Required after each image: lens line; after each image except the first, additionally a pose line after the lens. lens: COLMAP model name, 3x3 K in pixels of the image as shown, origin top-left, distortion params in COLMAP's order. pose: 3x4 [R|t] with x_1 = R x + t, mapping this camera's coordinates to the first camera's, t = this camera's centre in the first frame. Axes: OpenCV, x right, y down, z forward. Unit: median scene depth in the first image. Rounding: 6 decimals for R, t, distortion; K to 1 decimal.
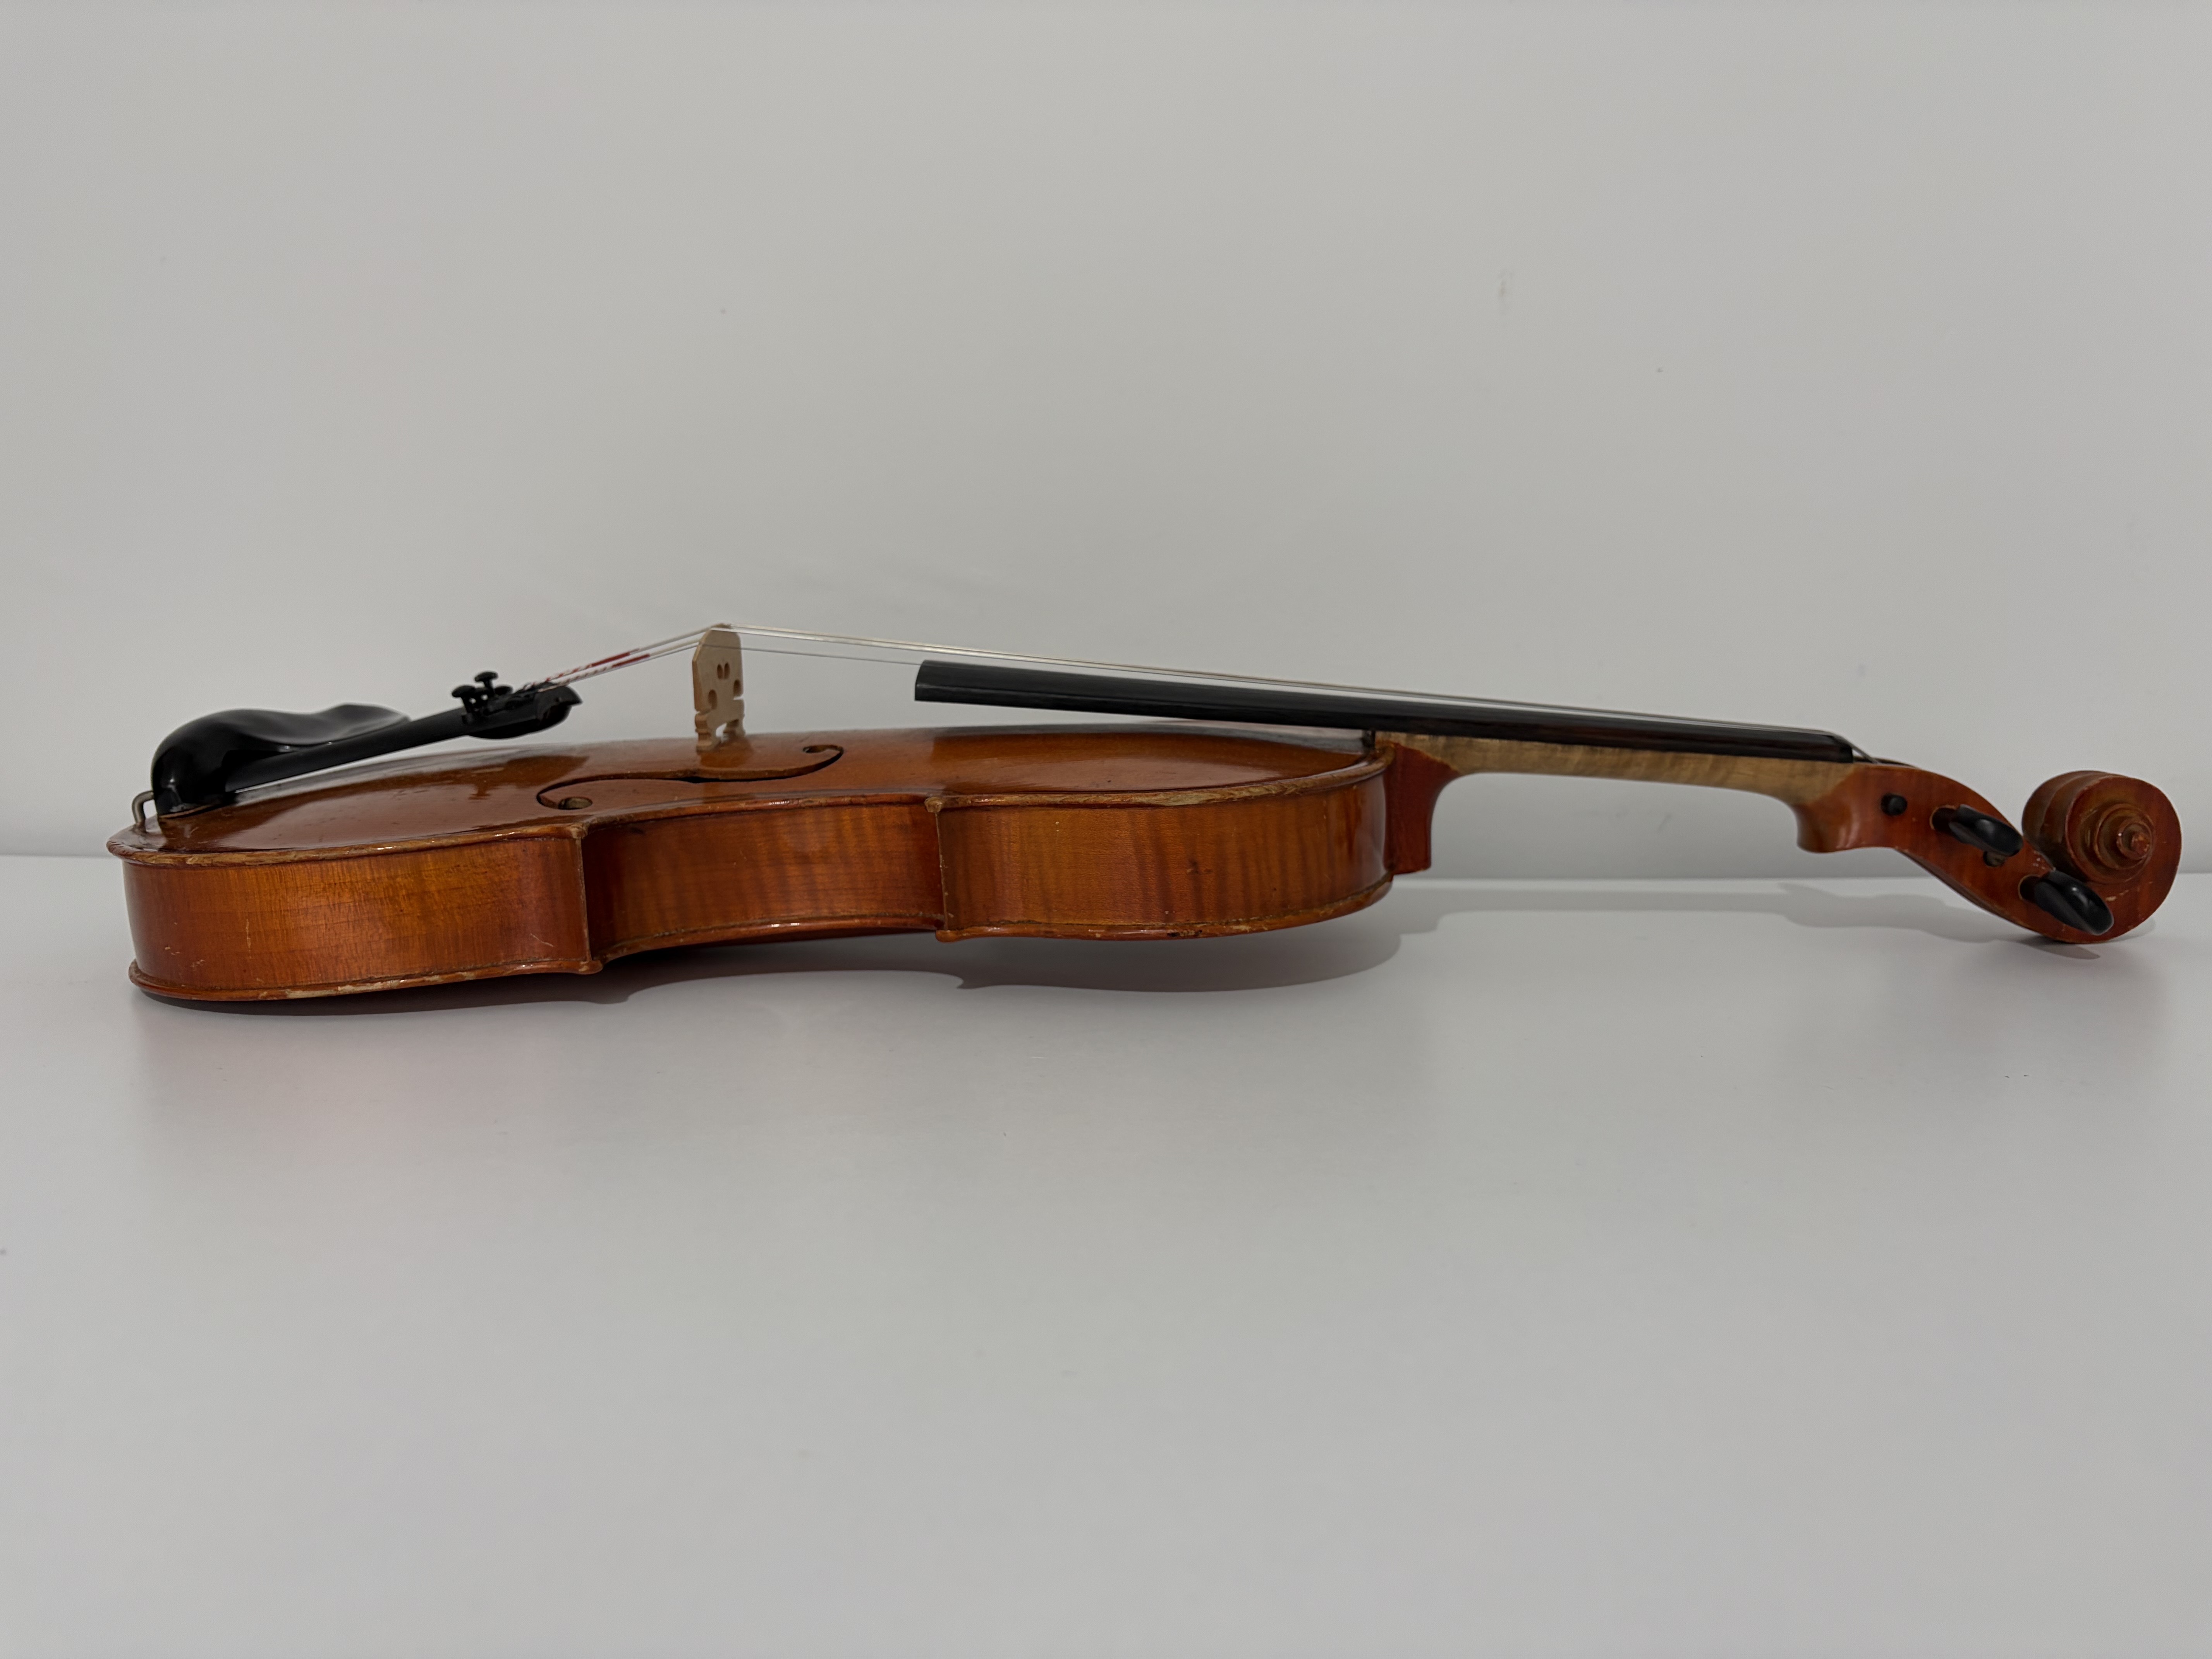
lens RADIAL K [[1652.9, 0, 1110.4], [0, 1652.9, 830.6], [0, 0, 1]] dist [0.020557, -0.036549]
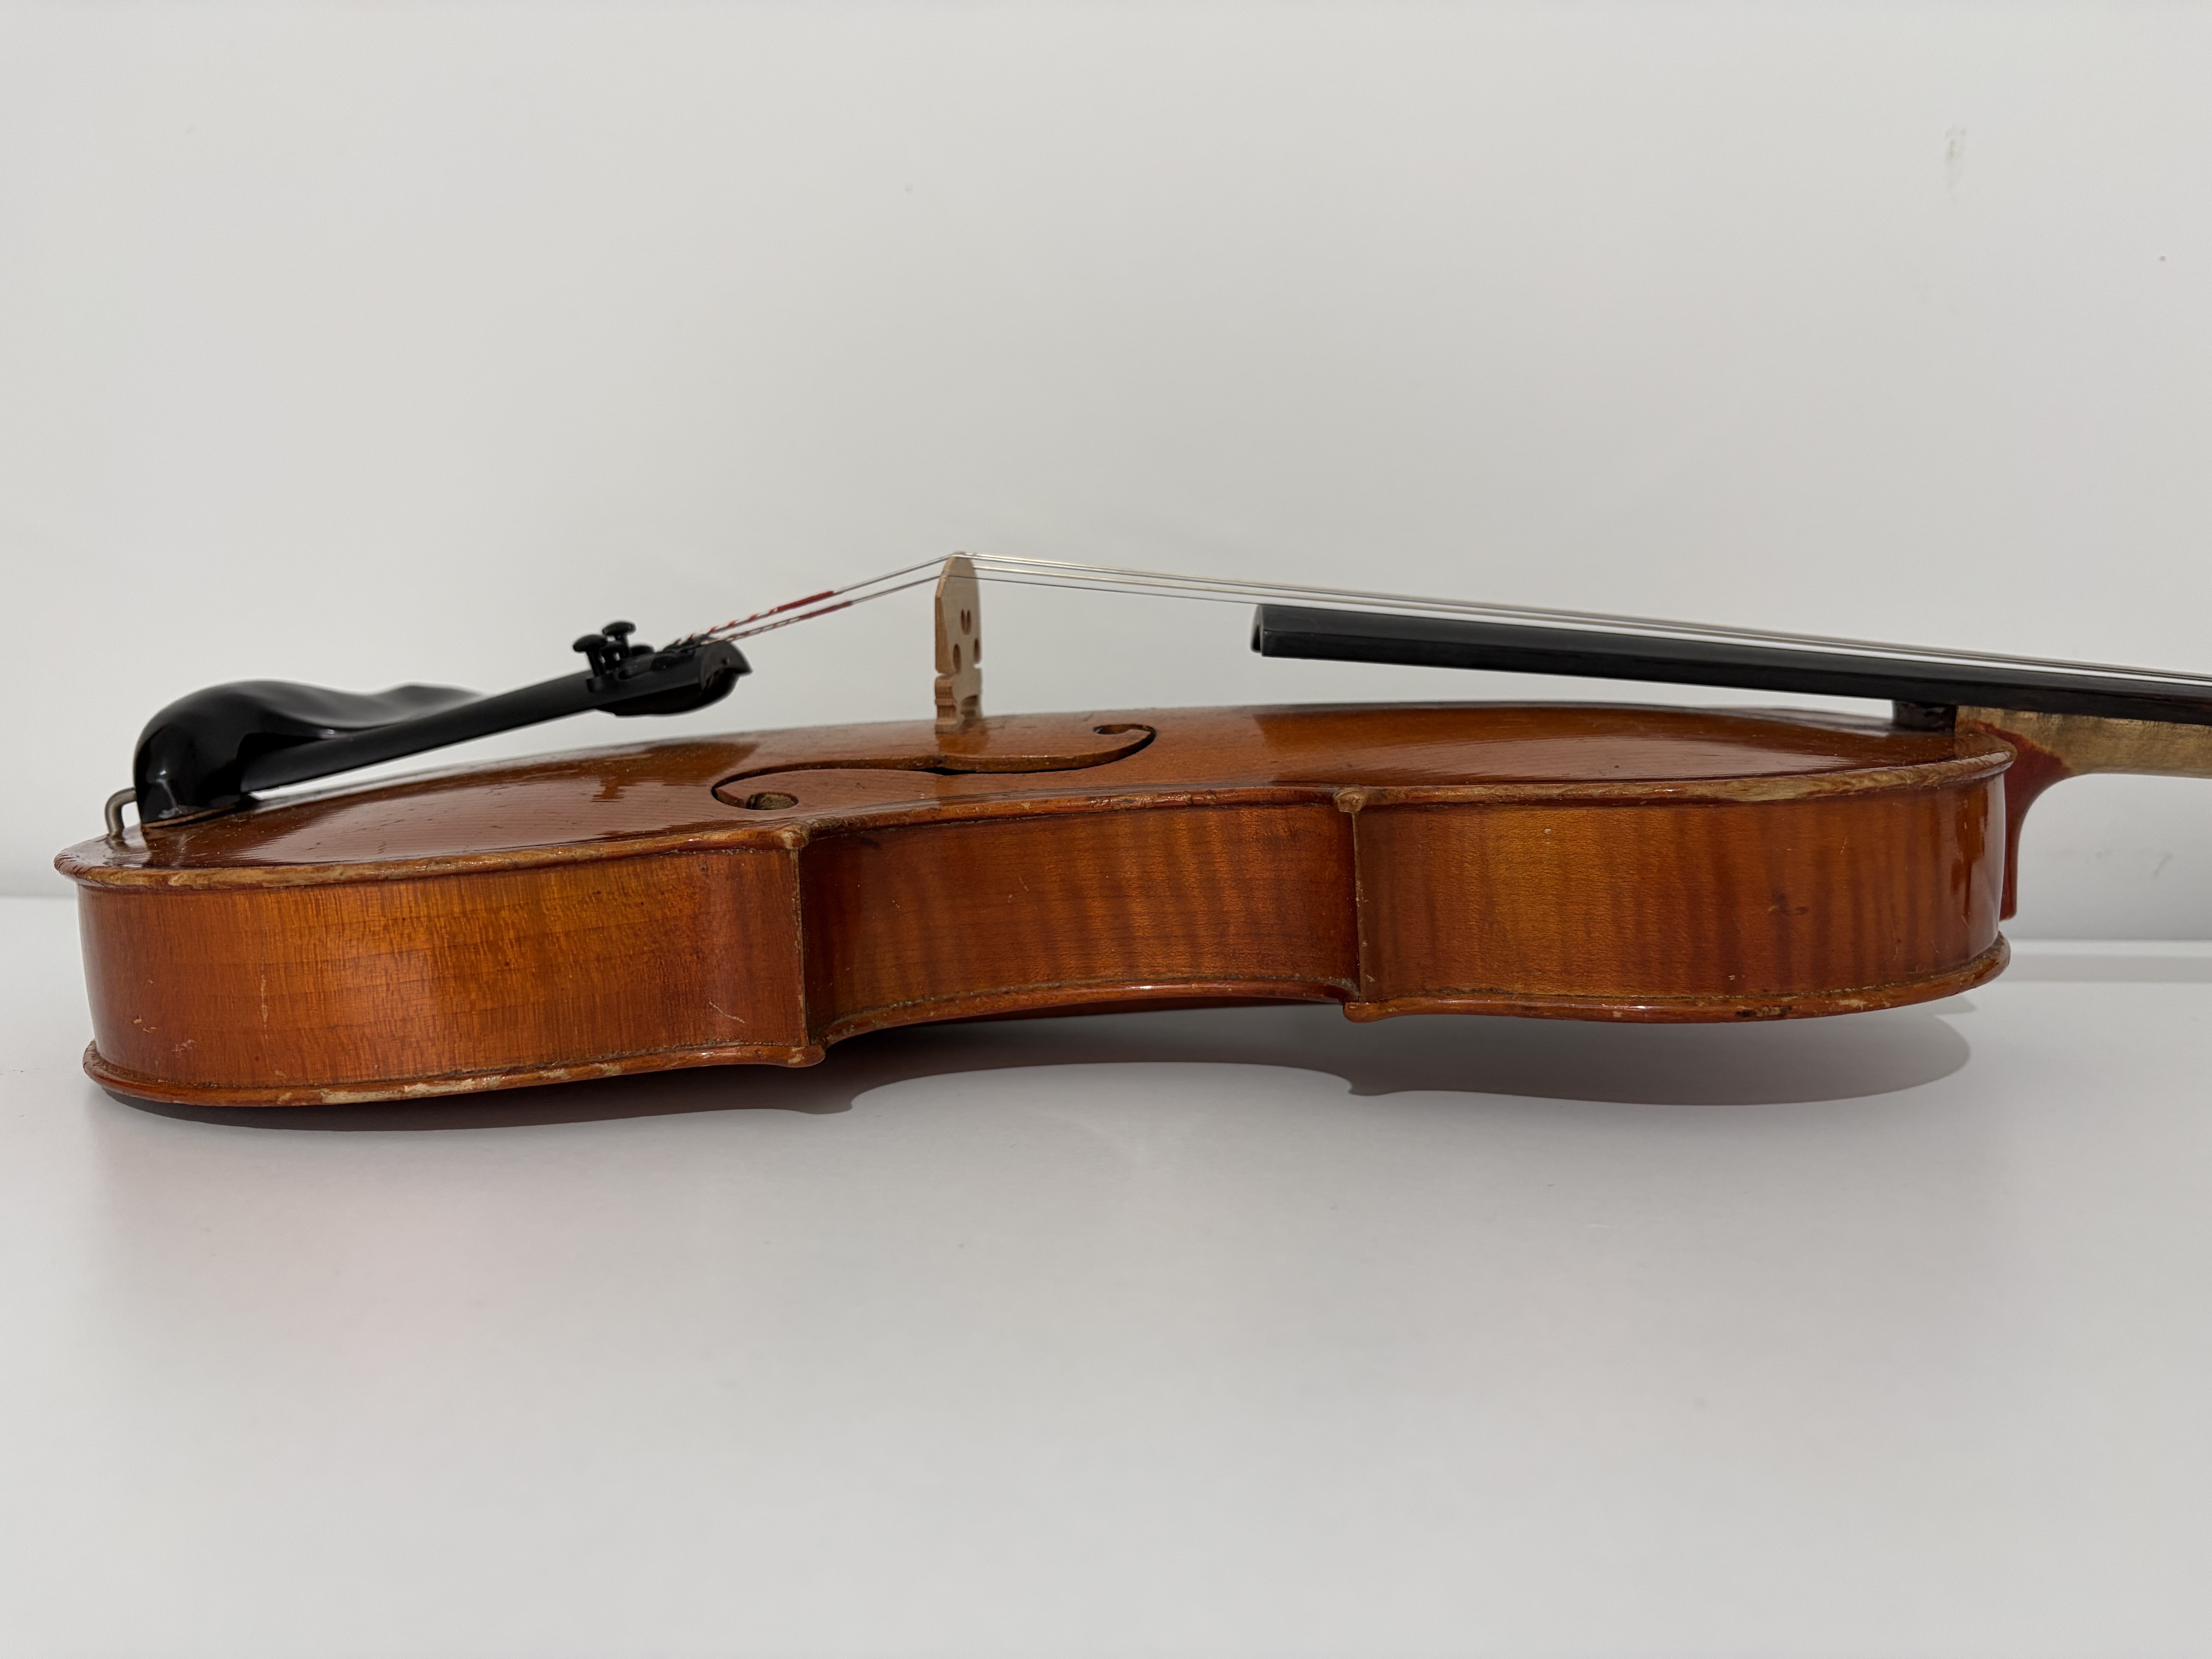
lens RADIAL K [[1652.9, 0, 1102.3], [0, 1652.9, 826.2], [0, 0, 1]] dist [0.020557, -0.036549]
pose [[0.999759, 0.005700, -0.021202, -0.179419], [-0.006702, 0.998848, -0.047522, 0.023286], [0.020907, 0.047653, 0.998645, 0.355912]]
